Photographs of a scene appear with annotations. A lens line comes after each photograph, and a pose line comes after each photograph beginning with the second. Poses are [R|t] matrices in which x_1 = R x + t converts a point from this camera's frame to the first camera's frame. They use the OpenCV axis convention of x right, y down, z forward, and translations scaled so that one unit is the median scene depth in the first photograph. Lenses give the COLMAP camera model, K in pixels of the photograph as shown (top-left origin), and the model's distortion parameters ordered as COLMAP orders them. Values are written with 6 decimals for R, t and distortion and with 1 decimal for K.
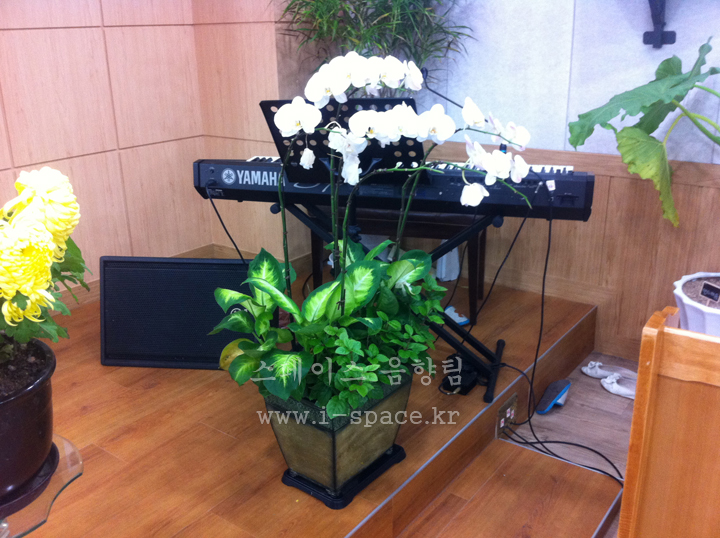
lens RADIAL K [[697.9, 0, 362.3], [0, 697.9, 265.6], [0, 0, 1]] dist [0.004023, 0.000000]
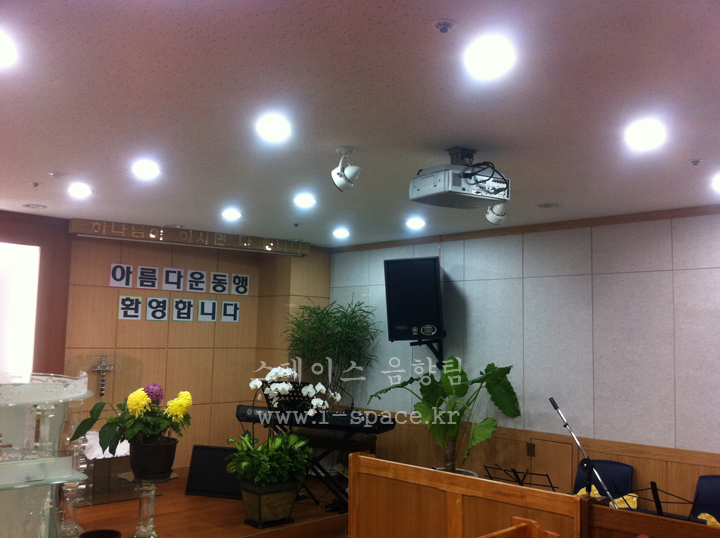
lens RADIAL K [[697.9, 0, 357.4], [0, 697.9, 267.6], [0, 0, 1]] dist [0.004023, 0.000000]
pose [[0.986591, 0.026171, -0.161100, 0.608103], [-0.090192, 0.910080, -0.404501, 0.396951], [0.136027, 0.413607, 0.900237, -1.469899]]
